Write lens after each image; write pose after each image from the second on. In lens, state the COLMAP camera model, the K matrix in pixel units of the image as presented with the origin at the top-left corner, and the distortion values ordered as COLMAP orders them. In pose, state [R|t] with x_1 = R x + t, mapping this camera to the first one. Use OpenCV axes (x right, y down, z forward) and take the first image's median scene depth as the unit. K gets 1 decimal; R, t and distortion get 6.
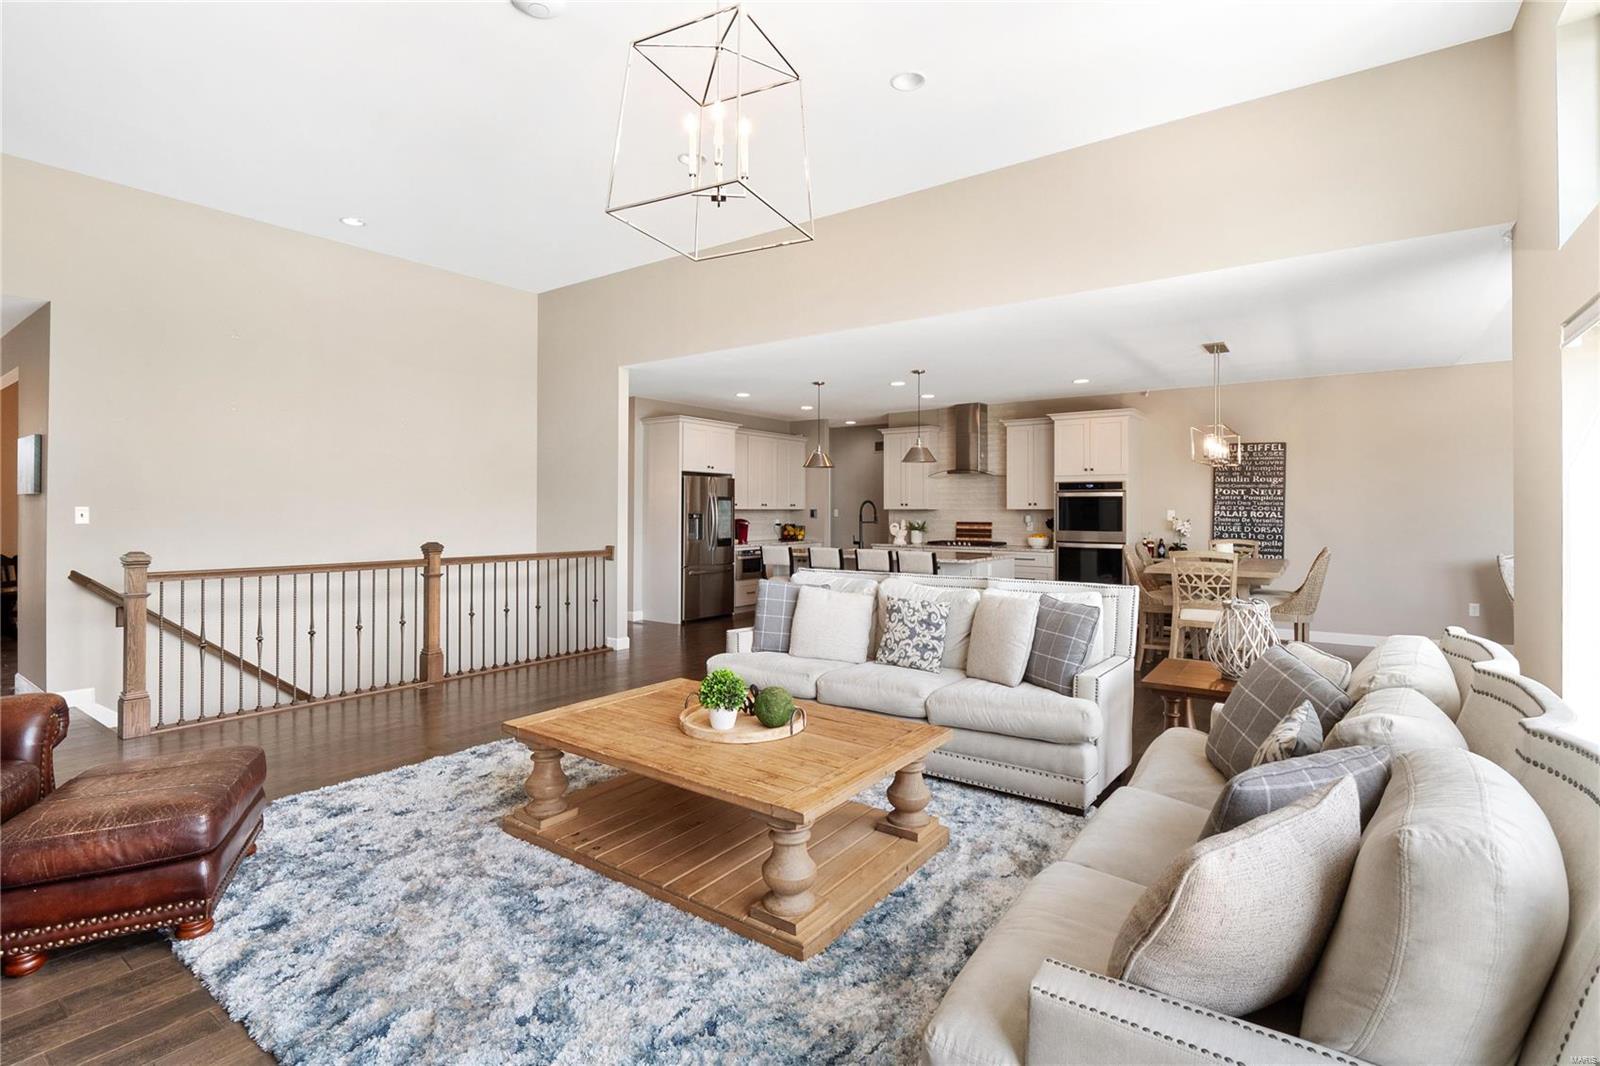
lens RADIAL K [[746.7, 0, 801.0], [0, 746.7, 507.4], [0, 0, 1]] dist [-0.012444, -0.000417]
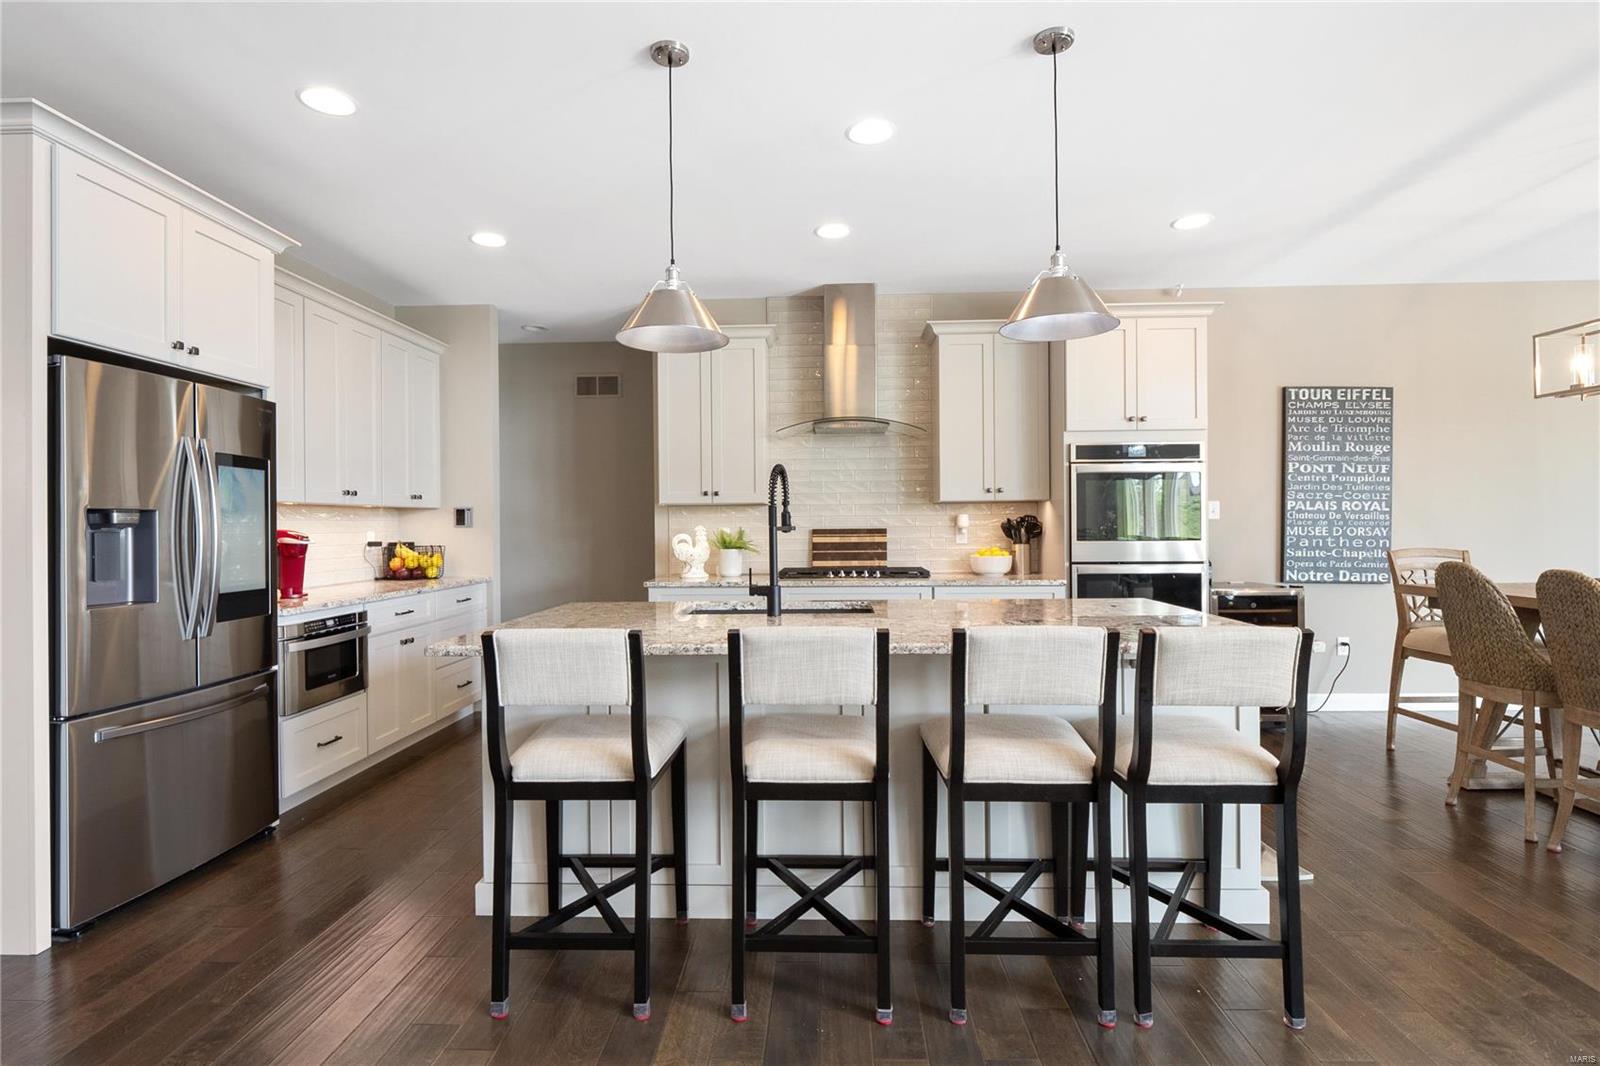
lens RADIAL K [[822.6, 0, 799.1], [0, 822.6, 525.0], [0, 0, 1]] dist [-0.001946, -0.002350]
pose [[0.840422, -0.012376, 0.541792, -0.088941], [0.008538, 0.999917, 0.009598, 0.011546], [-0.541866, -0.003441, 0.840458, 0.556555]]
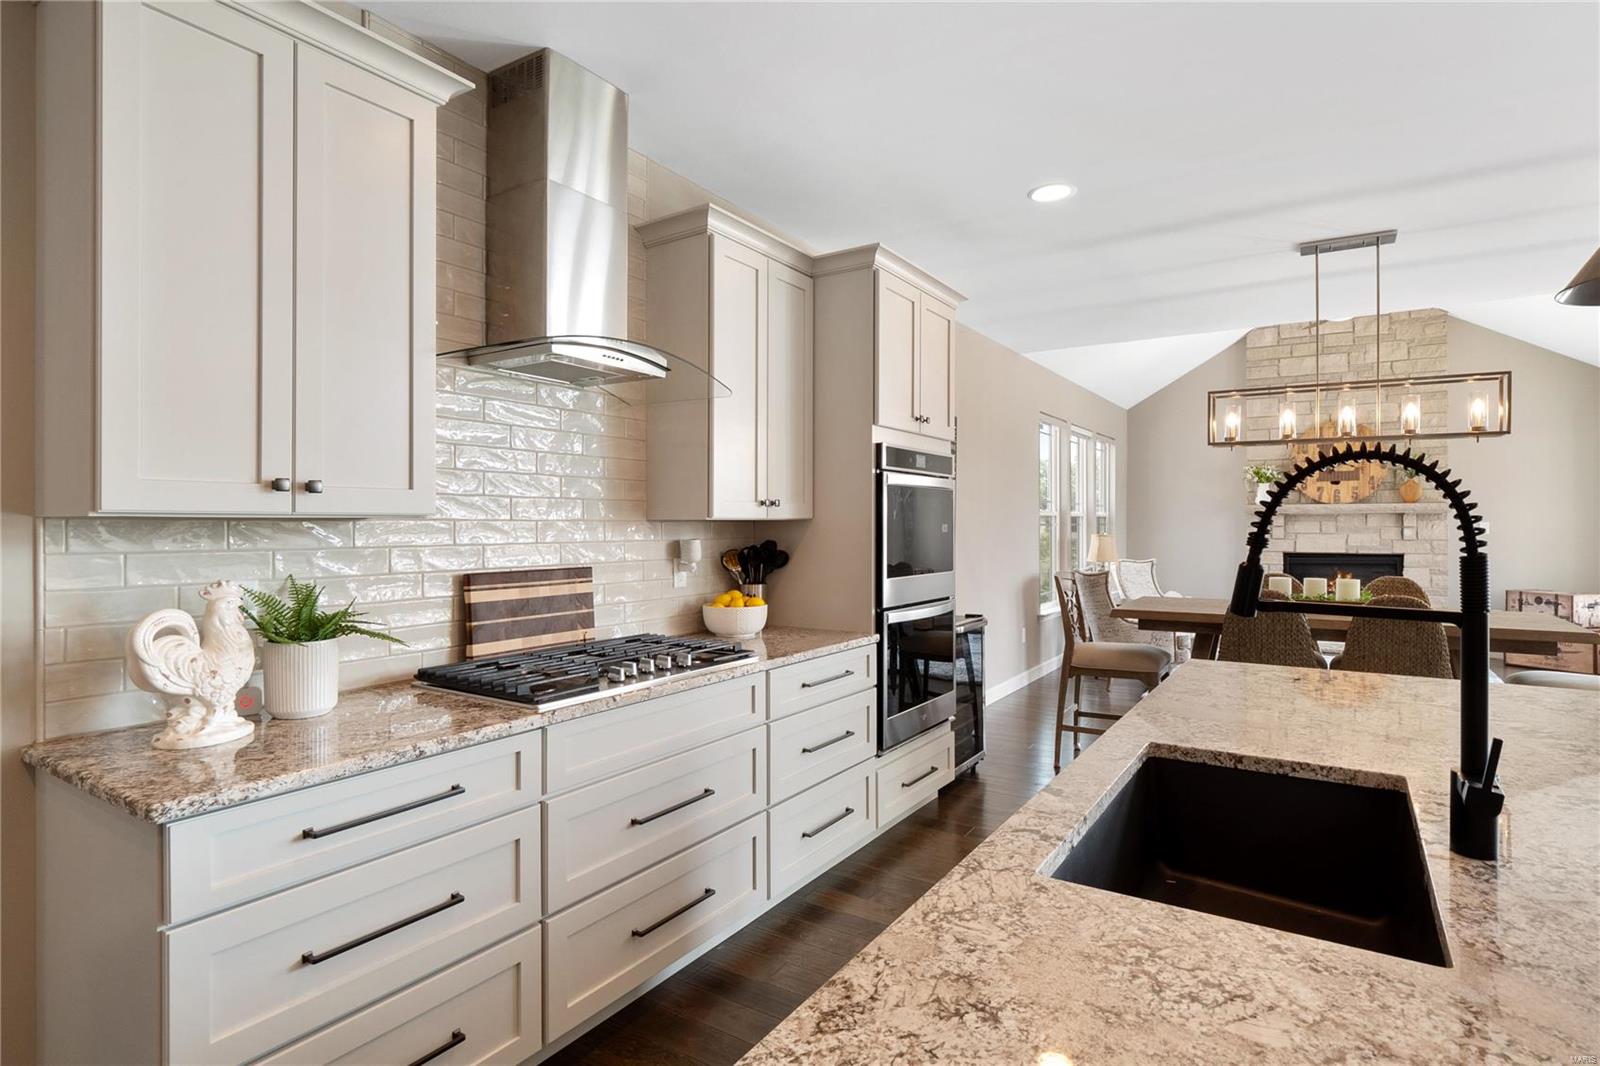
lens RADIAL K [[822.6, 0, 800.5], [0, 822.6, 524.5], [0, 0, 1]] dist [-0.001946, -0.002350]
pose [[-0.044950, -0.001170, 0.998989, -0.037512], [-0.003574, 0.999993, 0.001010, 0.004124], [-0.998983, -0.003525, -0.044954, 0.913286]]
